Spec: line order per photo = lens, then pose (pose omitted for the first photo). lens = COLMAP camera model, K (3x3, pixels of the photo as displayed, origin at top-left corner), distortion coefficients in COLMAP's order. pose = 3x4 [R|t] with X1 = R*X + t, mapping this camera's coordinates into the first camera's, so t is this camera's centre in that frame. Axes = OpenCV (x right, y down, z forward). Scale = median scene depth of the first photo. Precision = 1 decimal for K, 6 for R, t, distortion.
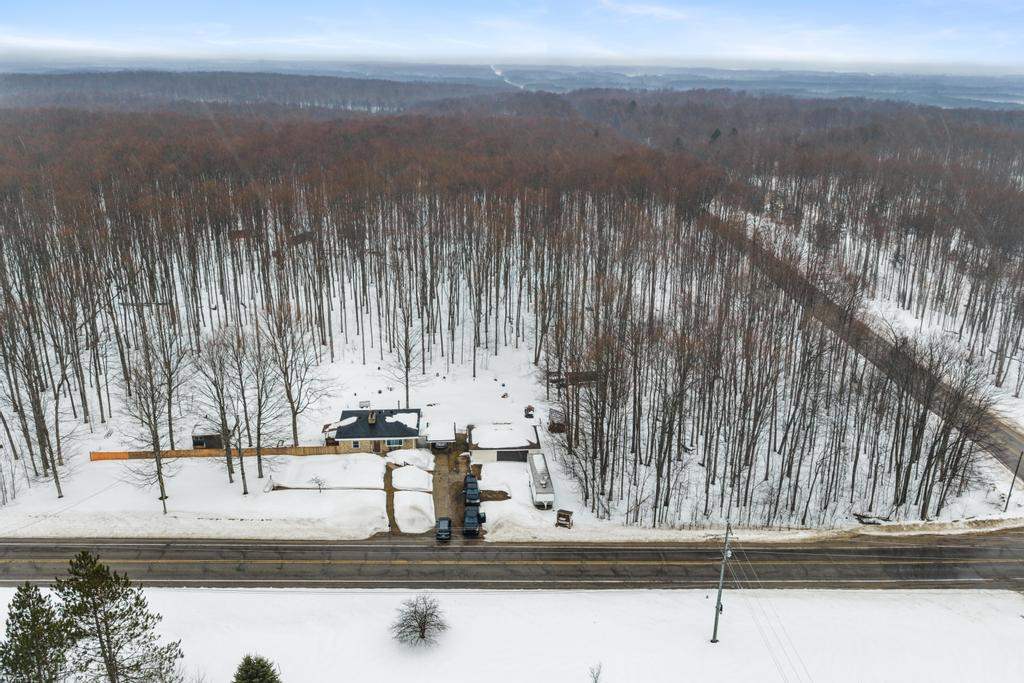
lens RADIAL K [[850.7, 0, 512.8], [0, 850.7, 341.3], [0, 0, 1]] dist [0.014842, -0.002181]
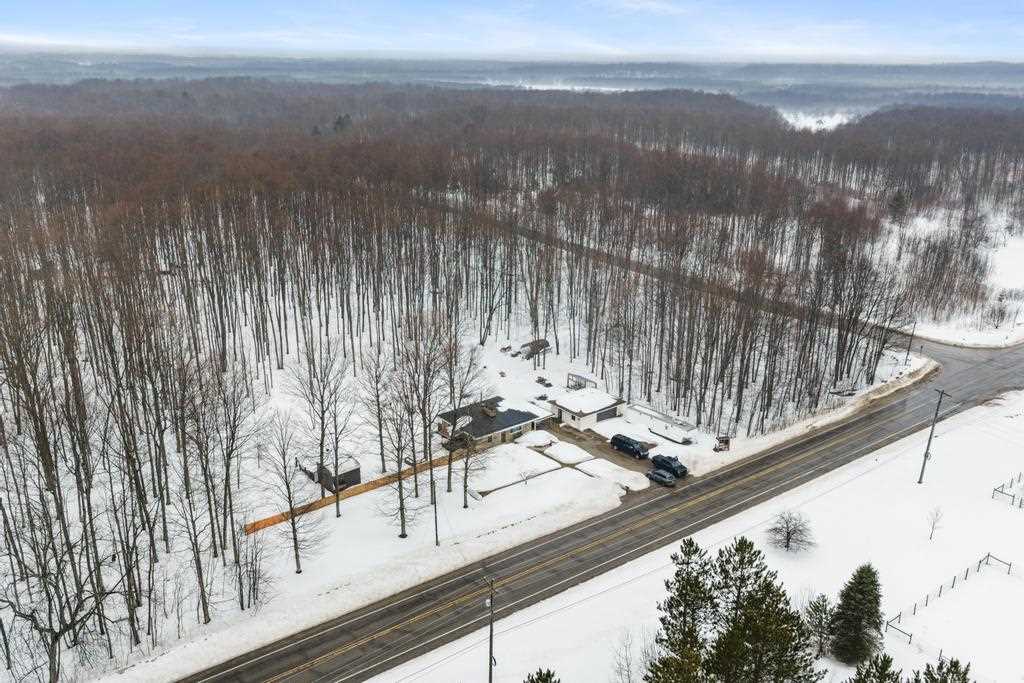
lens RADIAL K [[850.7, 0, 511.1], [0, 850.7, 344.7], [0, 0, 1]] dist [0.014842, -0.002181]
pose [[0.820830, -0.194694, 0.536966, -0.671983], [0.184148, 0.980118, 0.073876, -0.058799], [-0.540674, 0.038242, 0.840363, 0.128691]]
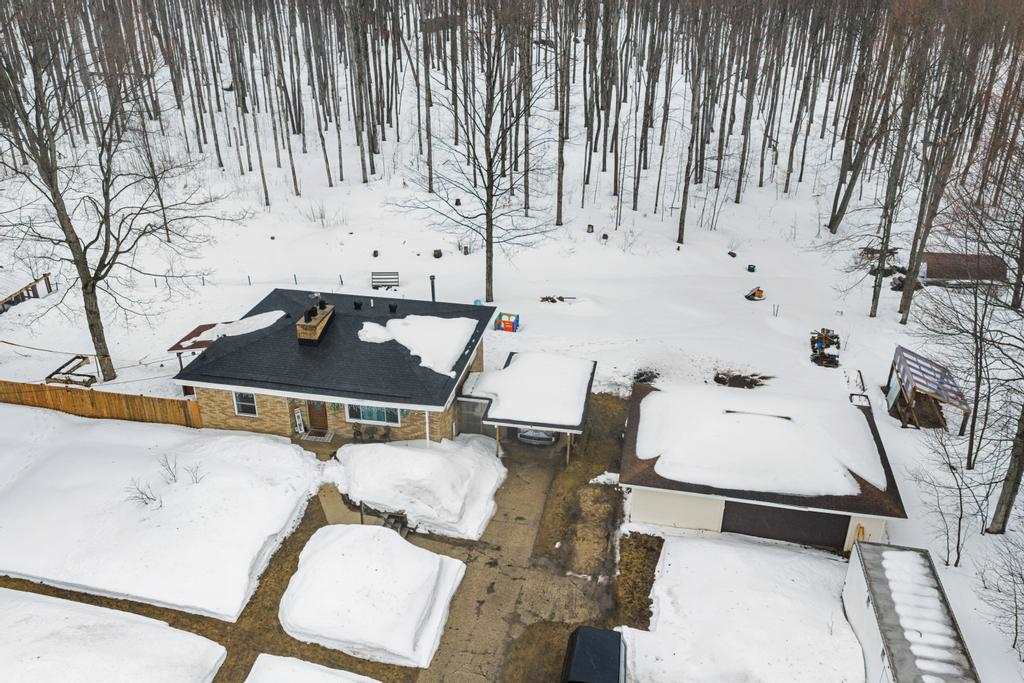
lens RADIAL K [[850.7, 0, 512.6], [0, 850.7, 341.7], [0, 0, 1]] dist [0.014842, -0.002181]
pose [[0.964095, 0.114357, -0.239674, -0.024012], [-0.083043, 0.987093, 0.136936, 0.049395], [0.252240, -0.112116, 0.961148, 0.721953]]
